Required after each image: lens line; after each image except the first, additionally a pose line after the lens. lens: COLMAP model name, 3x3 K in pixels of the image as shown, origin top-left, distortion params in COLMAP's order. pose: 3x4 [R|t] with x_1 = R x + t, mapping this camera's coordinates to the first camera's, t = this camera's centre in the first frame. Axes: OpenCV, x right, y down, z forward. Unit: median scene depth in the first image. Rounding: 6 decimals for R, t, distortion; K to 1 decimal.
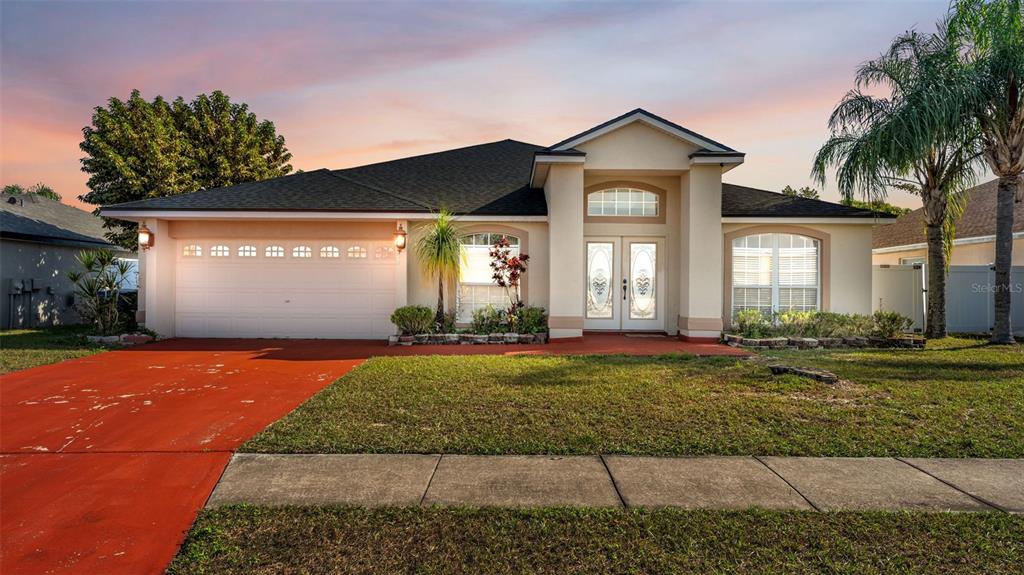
lens RADIAL K [[606.8, 0, 512.0], [0, 606.8, 287.5], [0, 0, 1]] dist [-0.004452, -0.001133]
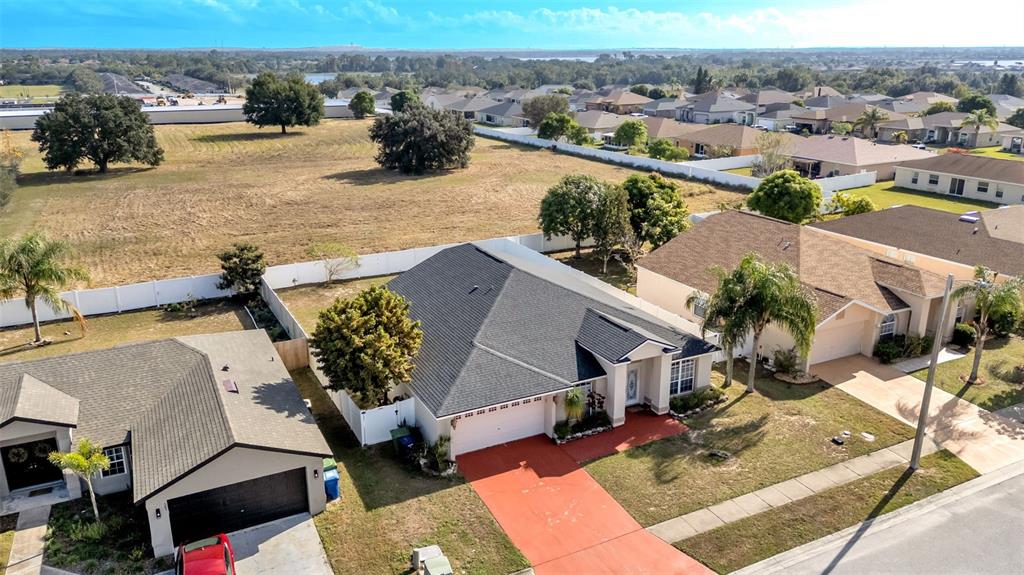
lens RADIAL K [[747.3, 0, 514.8], [0, 747.3, 289.1], [0, 0, 1]] dist [0.096322, -0.104142]
pose [[0.889232, -0.147914, 0.432882, -1.552643], [0.005261, 0.949527, 0.313642, -1.427561], [-0.457425, -0.276624, 0.845128, -1.273467]]
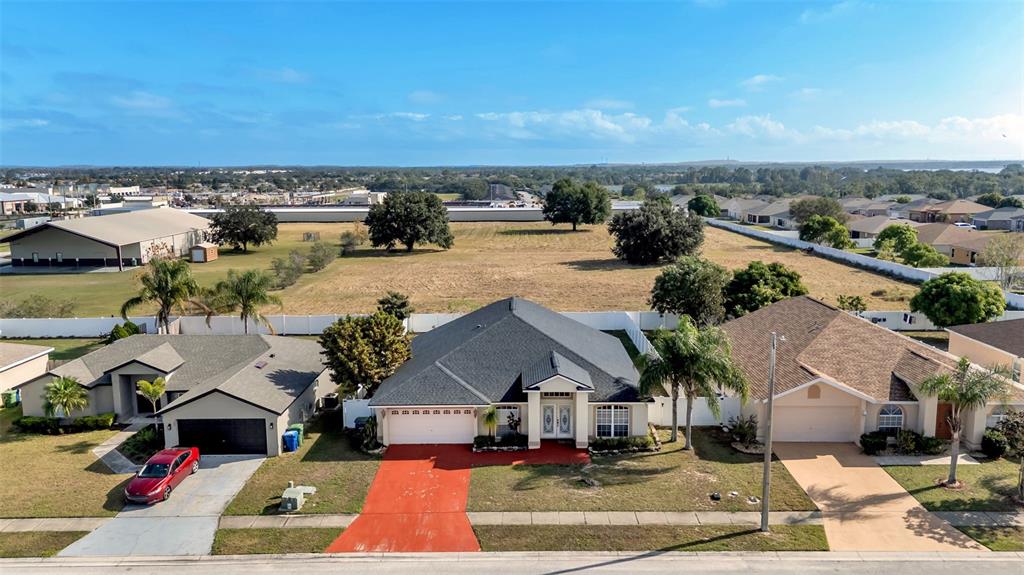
lens RADIAL K [[747.3, 0, 514.8], [0, 747.3, 289.1], [0, 0, 1]] dist [0.096322, -0.104142]
pose [[0.999905, -0.013395, -0.003232, 0.018029], [0.013751, 0.985098, 0.171446, -1.276208], [0.000887, -0.171474, 0.985188, -2.385570]]
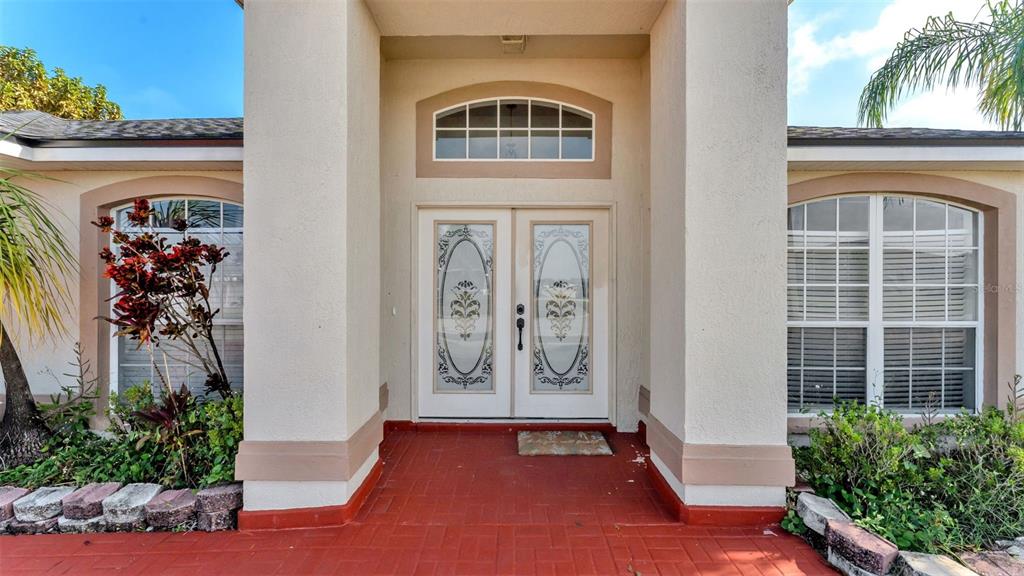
lens RADIAL K [[410.5, 0, 512.0], [0, 410.5, 288.0], [0, 0, 1]] dist [0.000661, -0.000107]
pose [[0.999944, -0.006568, 0.008354, 0.199136], [0.006405, 0.999790, 0.019464, -0.035528], [-0.008480, -0.019410, 0.999776, 0.784542]]
